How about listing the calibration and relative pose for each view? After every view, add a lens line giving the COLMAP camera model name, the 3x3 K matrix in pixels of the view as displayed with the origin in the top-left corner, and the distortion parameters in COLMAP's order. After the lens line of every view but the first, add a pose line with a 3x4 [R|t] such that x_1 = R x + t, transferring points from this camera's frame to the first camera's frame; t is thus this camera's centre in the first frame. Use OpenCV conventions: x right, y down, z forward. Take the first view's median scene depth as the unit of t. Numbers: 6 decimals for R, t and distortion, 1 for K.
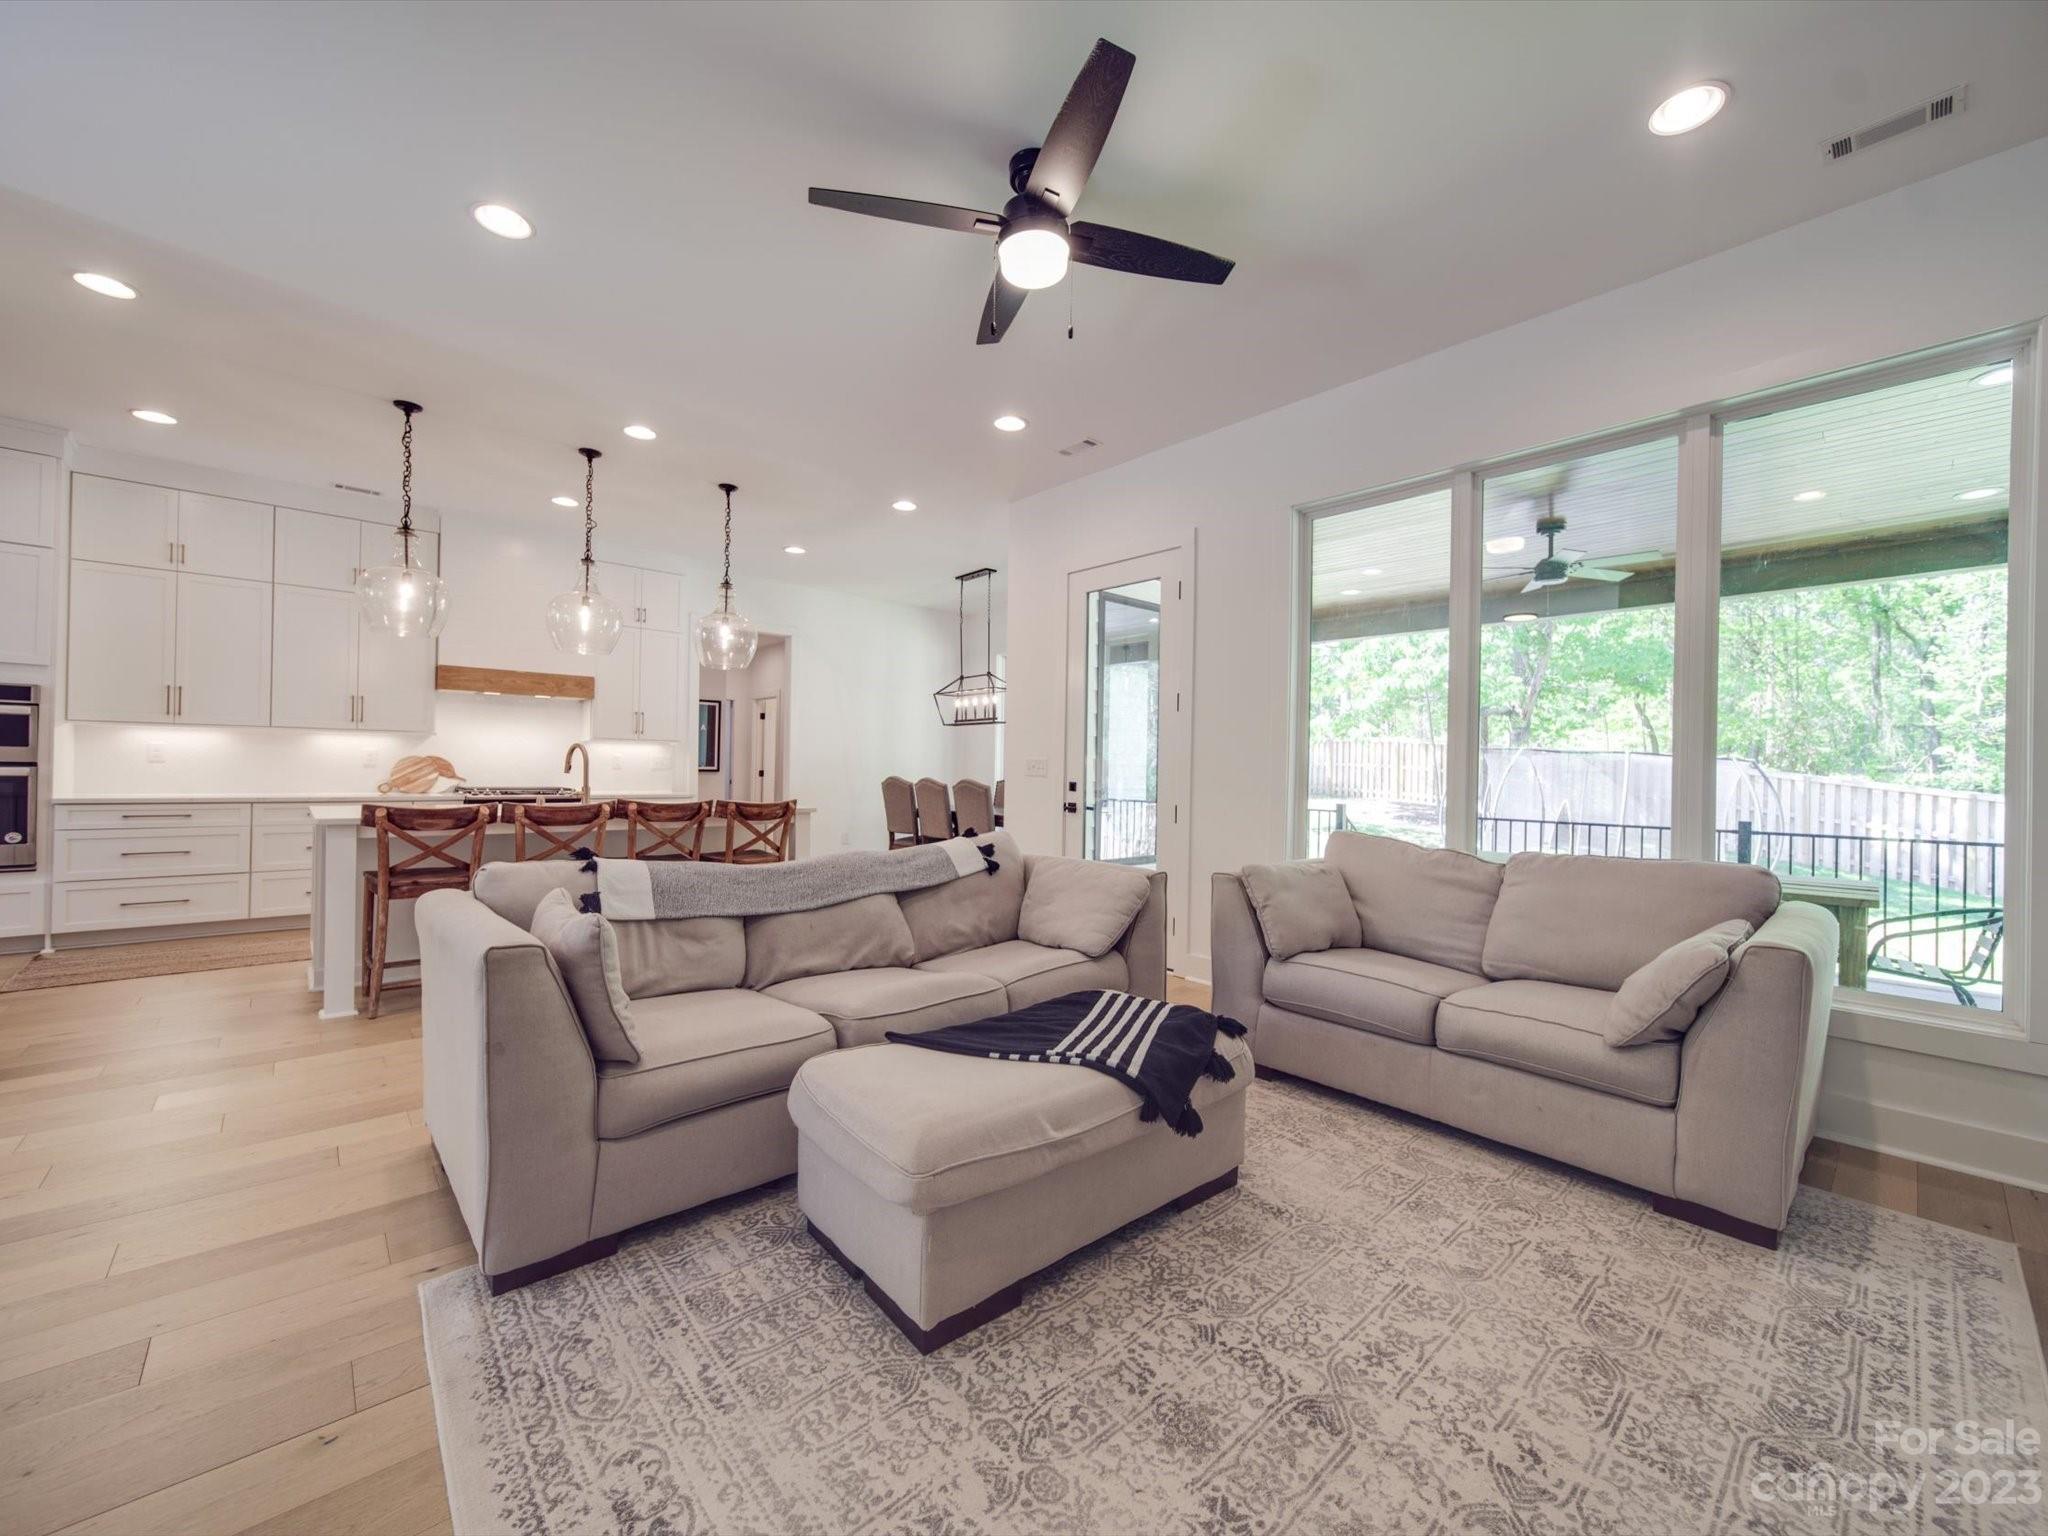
lens RADIAL K [[803.8, 0, 1030.4], [0, 803.8, 769.2], [0, 0, 1]] dist [0.001556, -0.002317]
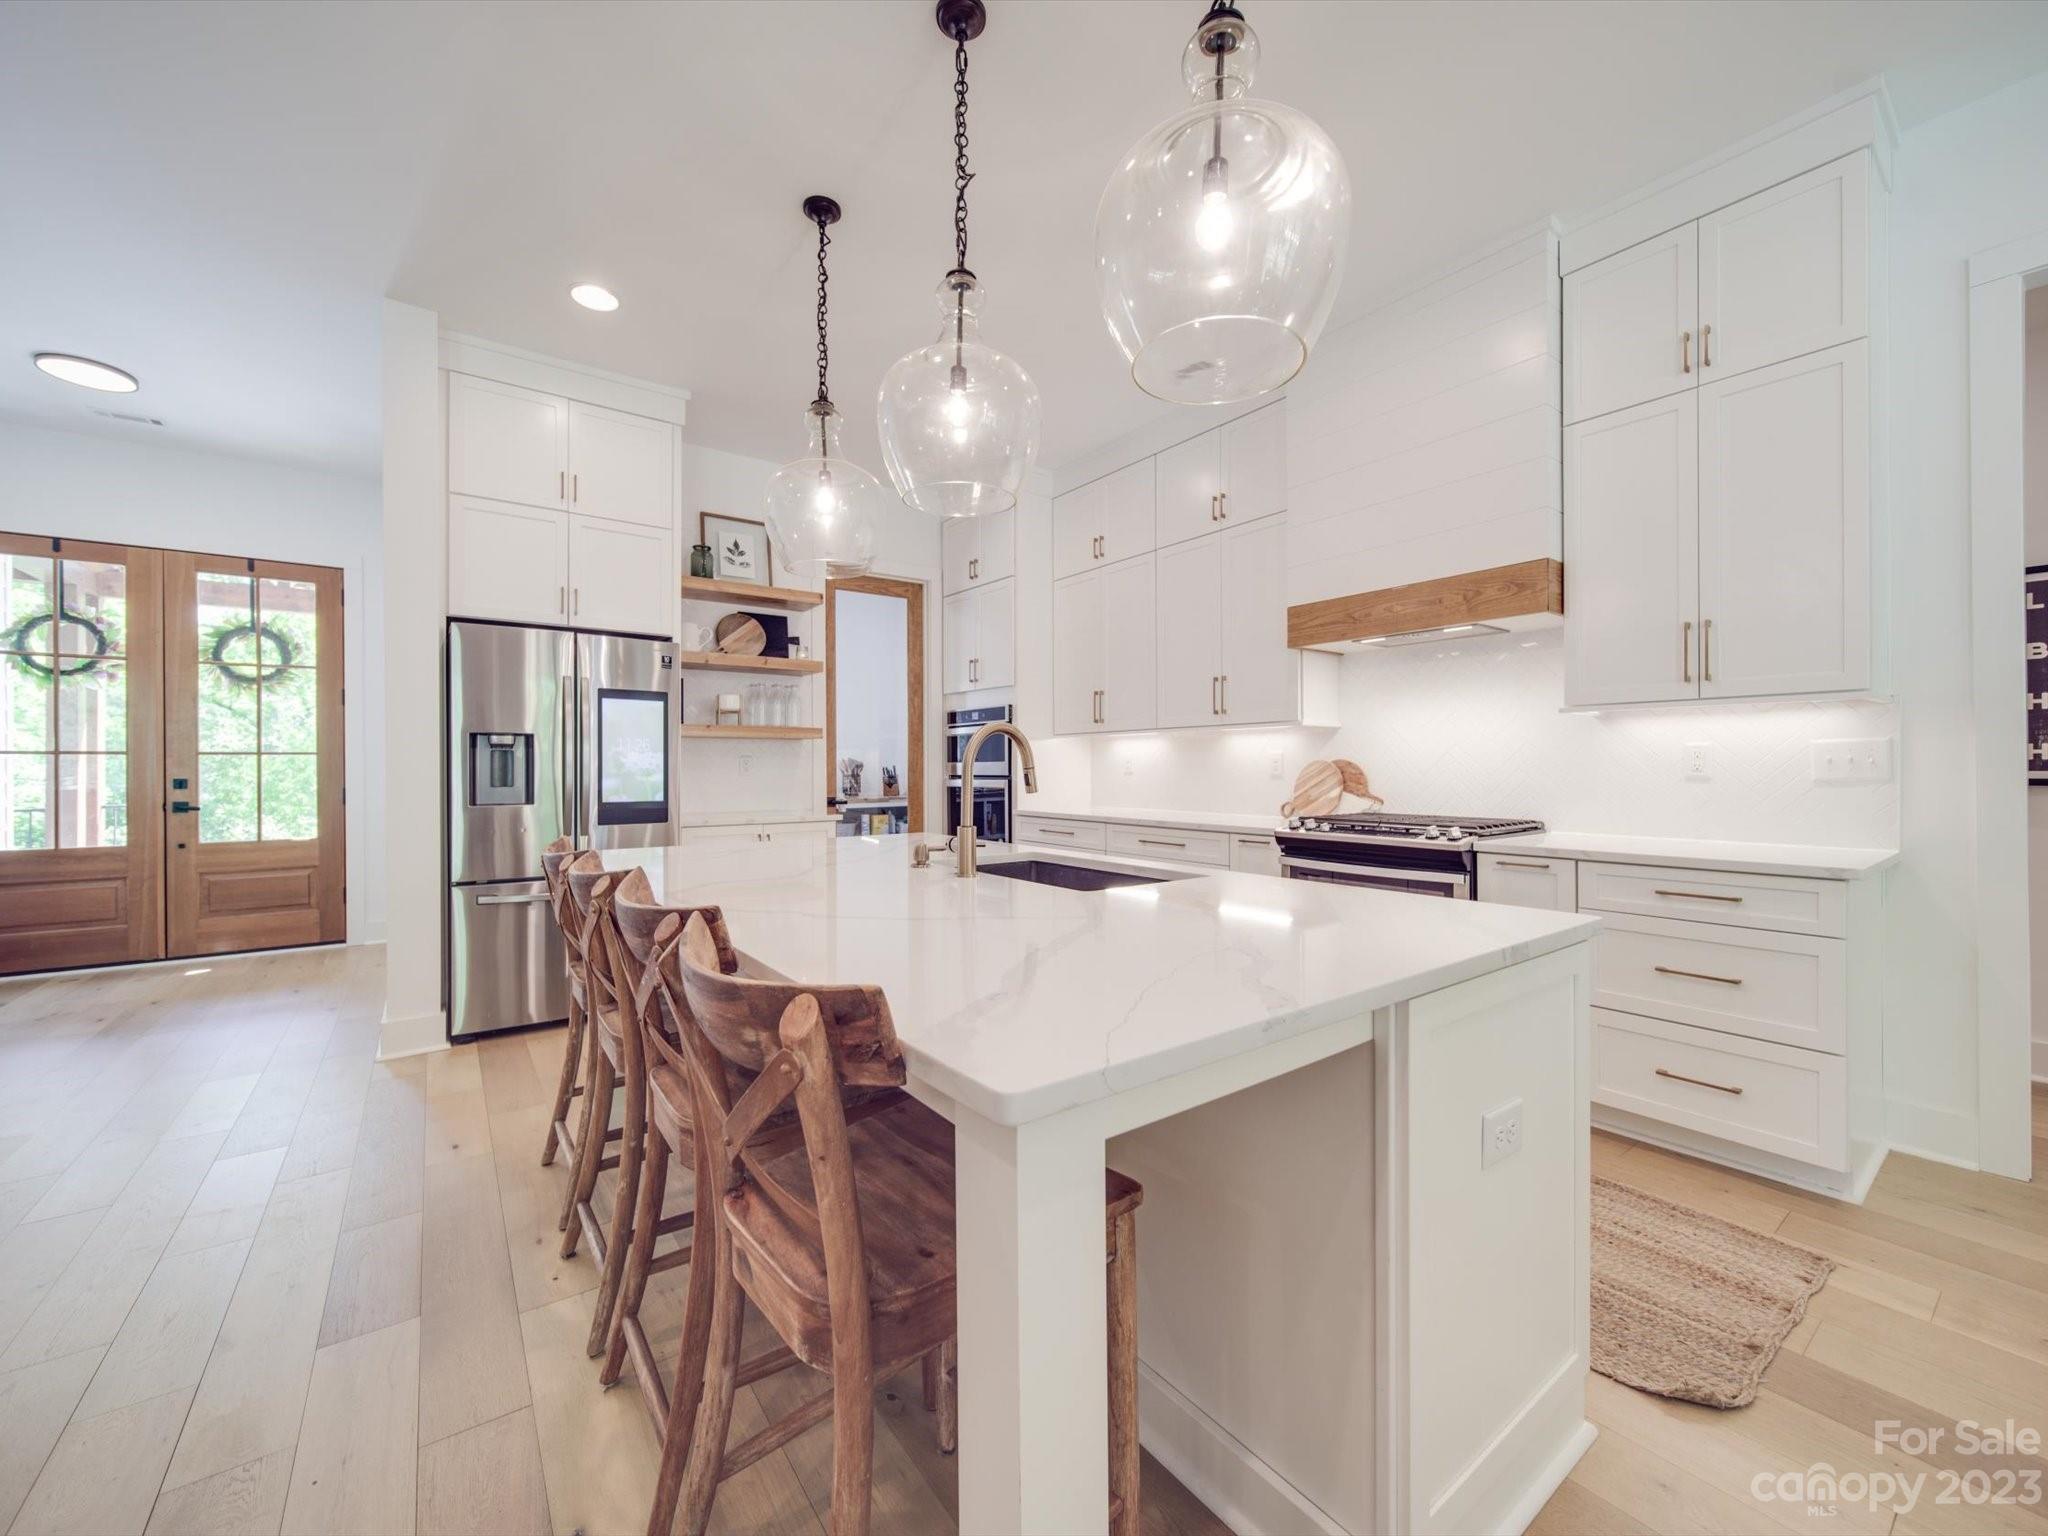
lens RADIAL K [[803.8, 0, 1030.4], [0, 803.8, 769.2], [0, 0, 1]] dist [0.001556, -0.002317]
pose [[-0.099466, -0.013557, -0.994949, -0.212610], [0.002352, 0.999901, -0.013859, -0.002781], [0.995038, -0.003718, -0.099425, 1.556344]]
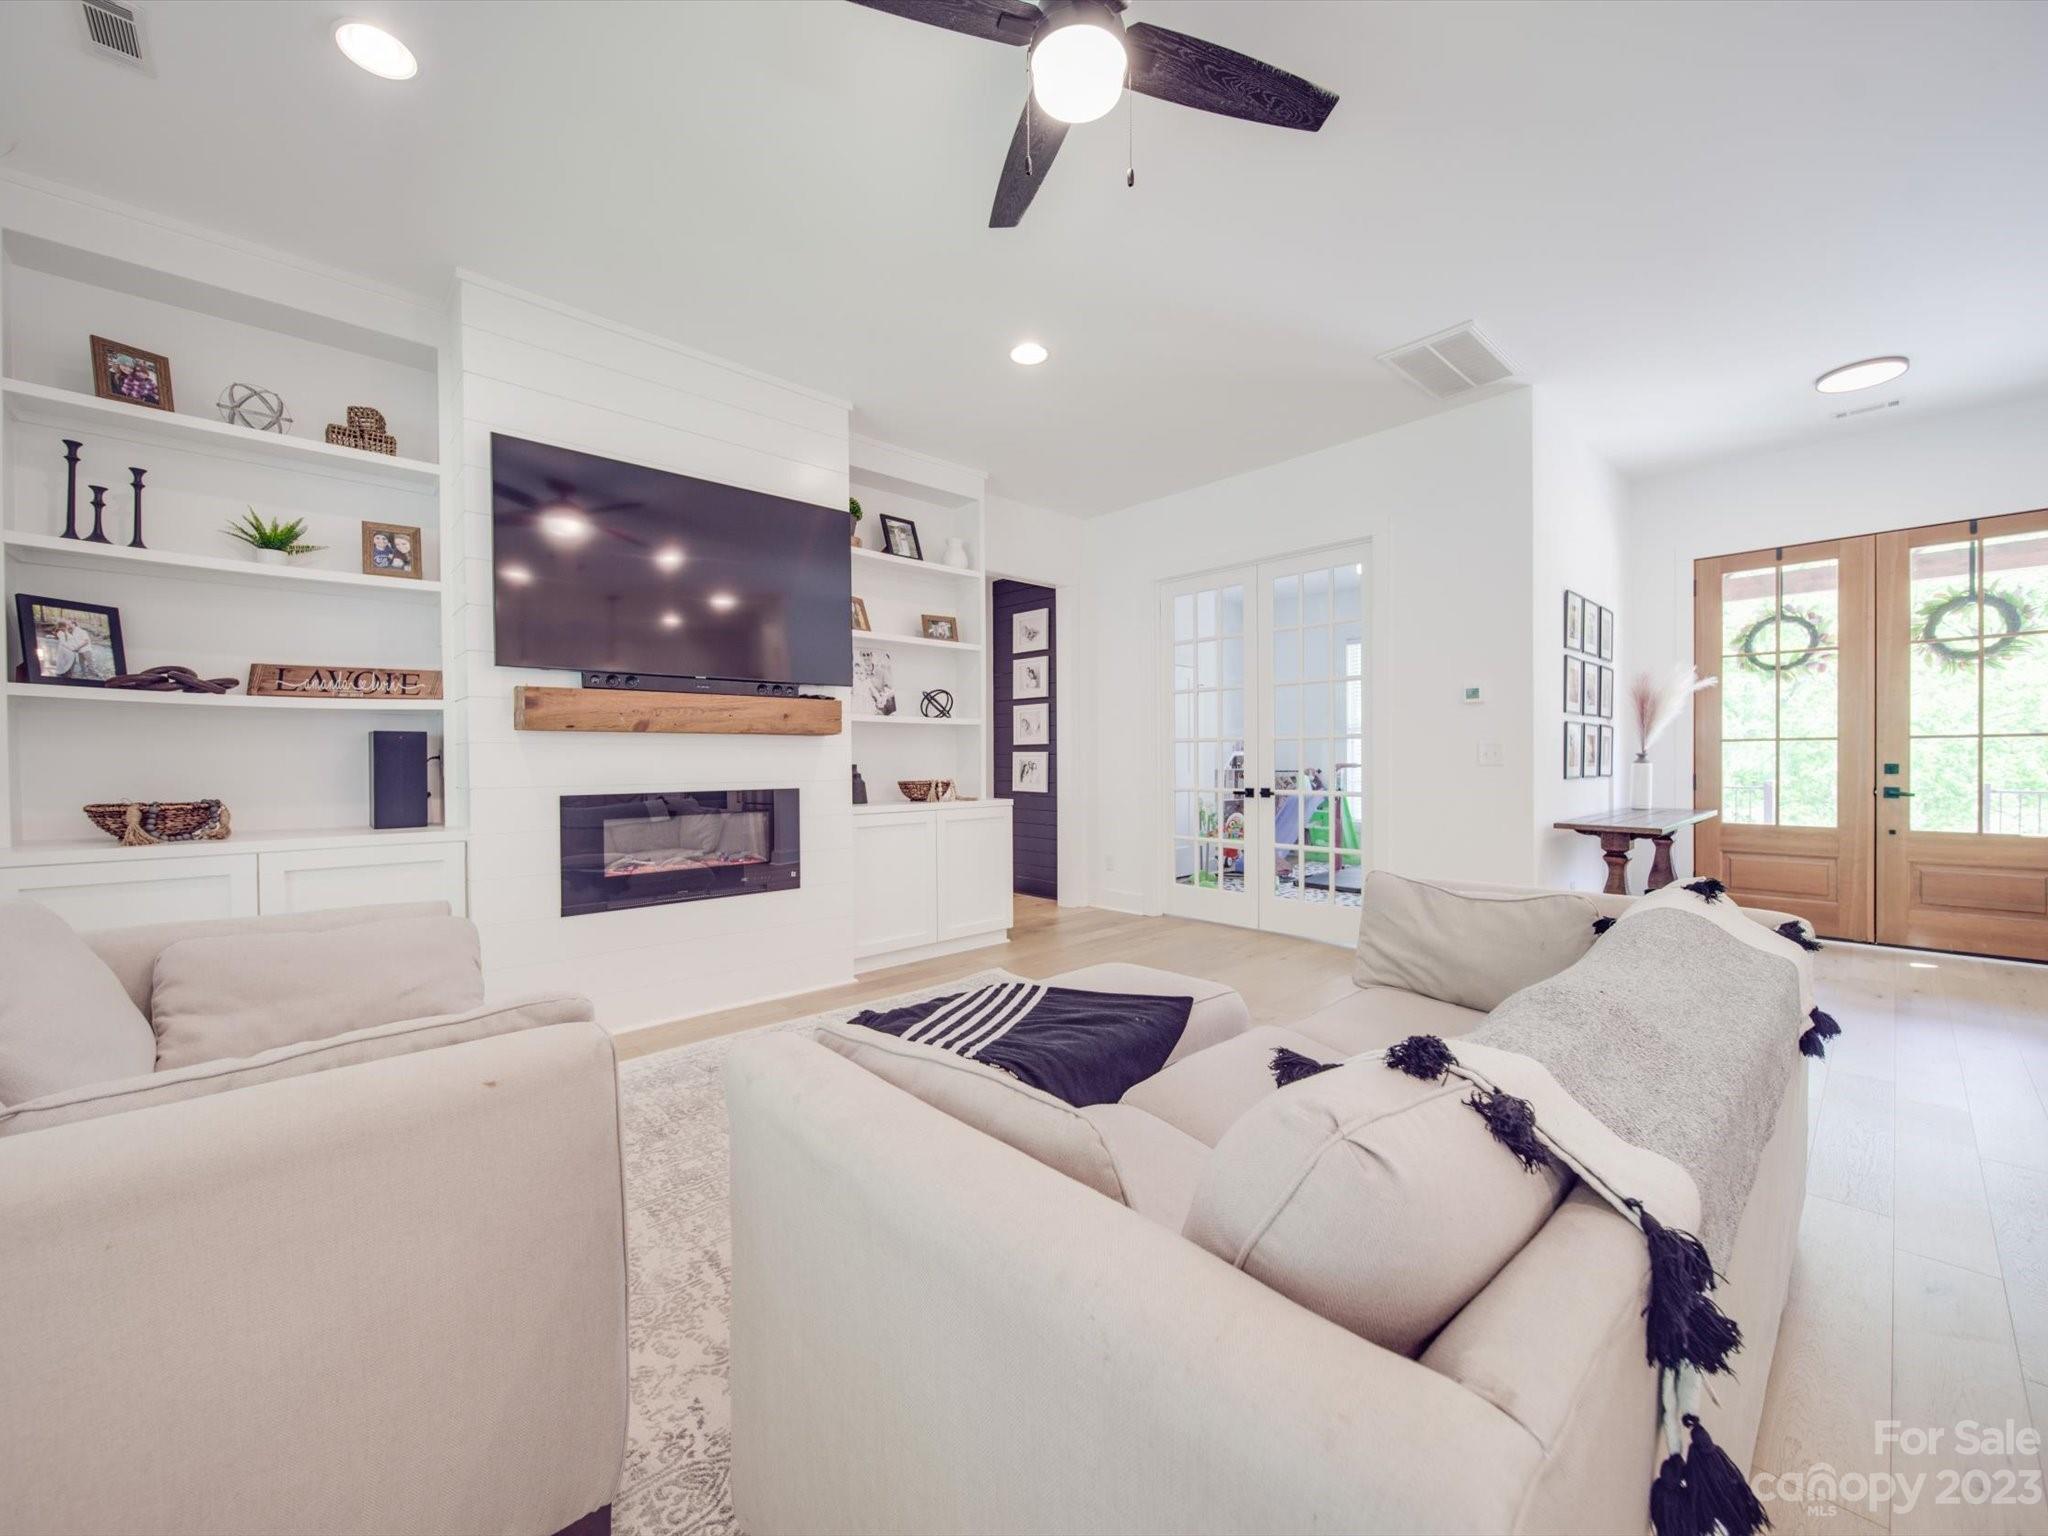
lens RADIAL K [[803.8, 0, 1030.4], [0, 803.8, 769.2], [0, 0, 1]] dist [0.001556, -0.002317]
pose [[-0.999885, -0.007875, -0.012961, 0.036091], [-0.008019, 0.999906, 0.011132, -0.002843], [0.012872, 0.011234, -0.999854, 1.296333]]
